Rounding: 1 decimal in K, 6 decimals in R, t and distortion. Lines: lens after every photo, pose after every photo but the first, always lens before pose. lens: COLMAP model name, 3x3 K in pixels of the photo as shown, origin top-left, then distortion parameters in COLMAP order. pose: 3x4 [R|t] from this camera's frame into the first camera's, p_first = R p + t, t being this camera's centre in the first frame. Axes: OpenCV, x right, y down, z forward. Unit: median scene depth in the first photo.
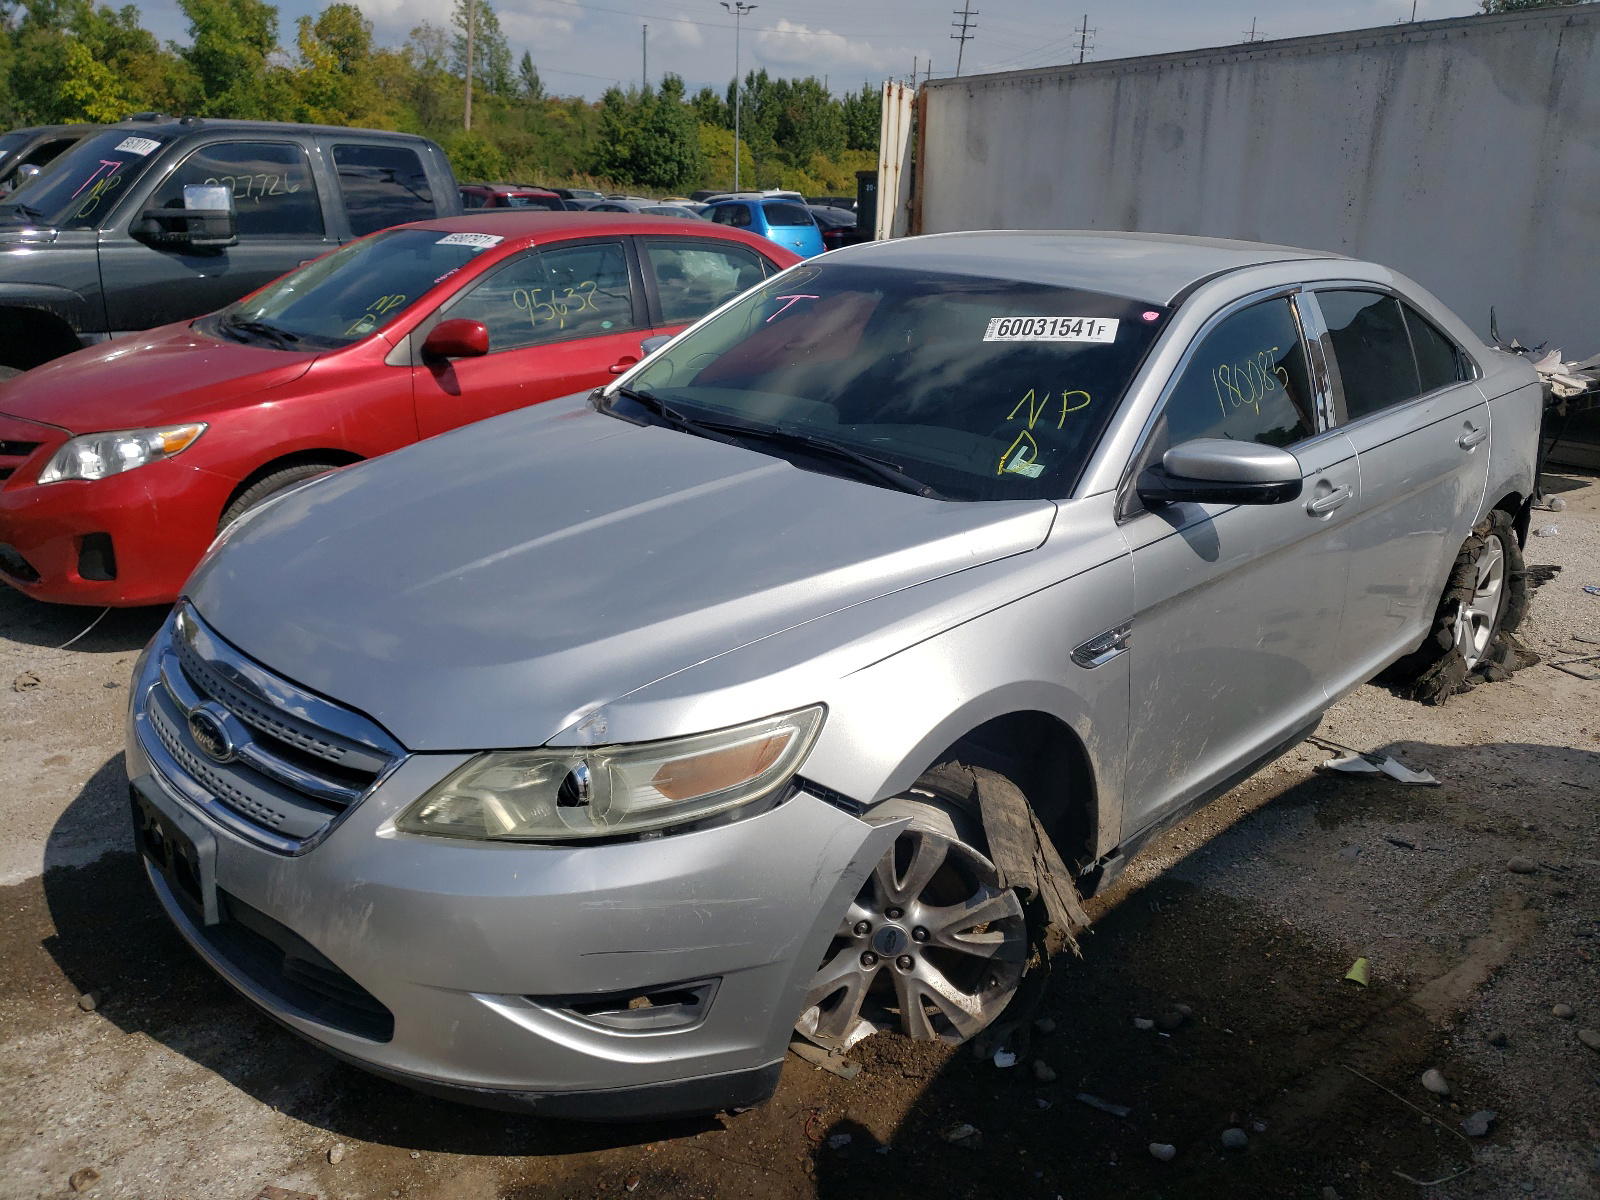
lens RADIAL K [[1406.3, 0, 800.0], [0, 1406.3, 600.0], [0, 0, 1]] dist [0.002384, 0.041372]
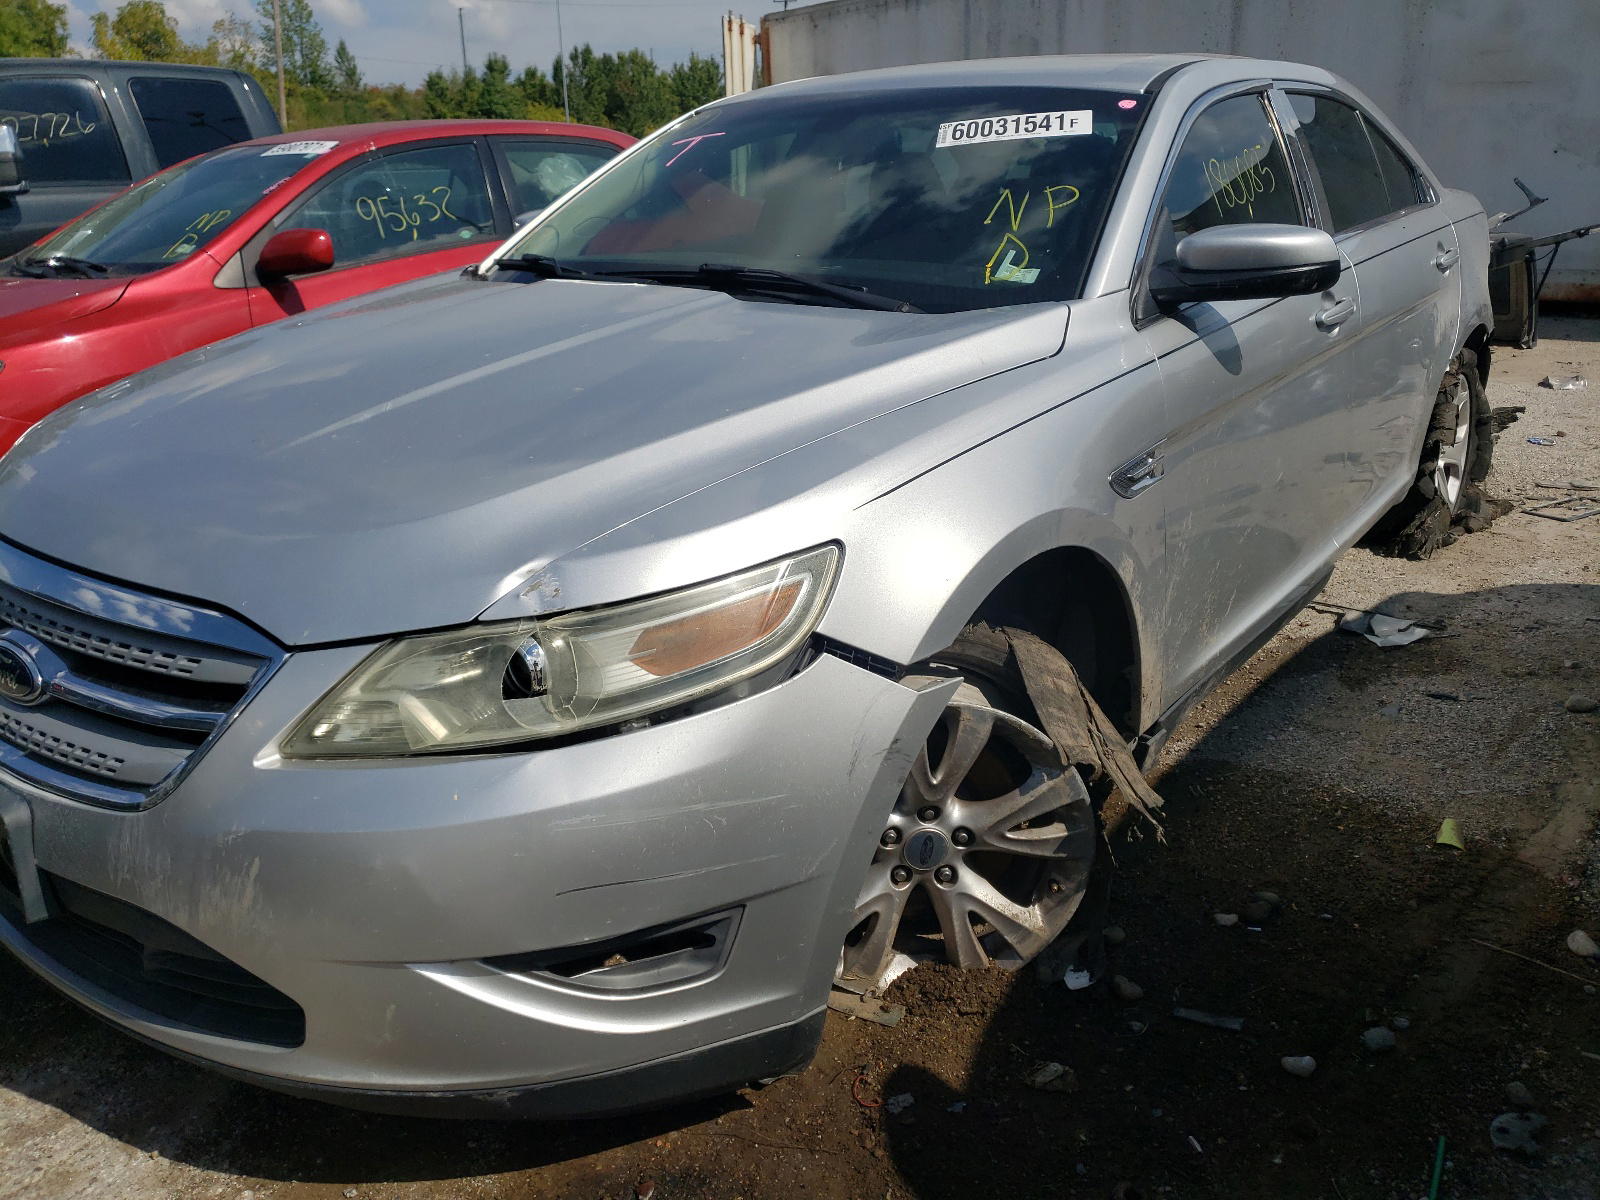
lens RADIAL K [[1406.3, 0, 800.0], [0, 1406.3, 600.0], [0, 0, 1]] dist [0.002384, 0.041372]
pose [[0.991781, -0.093862, 0.086951, -0.063190], [0.092235, 0.995482, 0.022554, 0.075156], [-0.088675, -0.014349, 0.995957, 0.208000]]
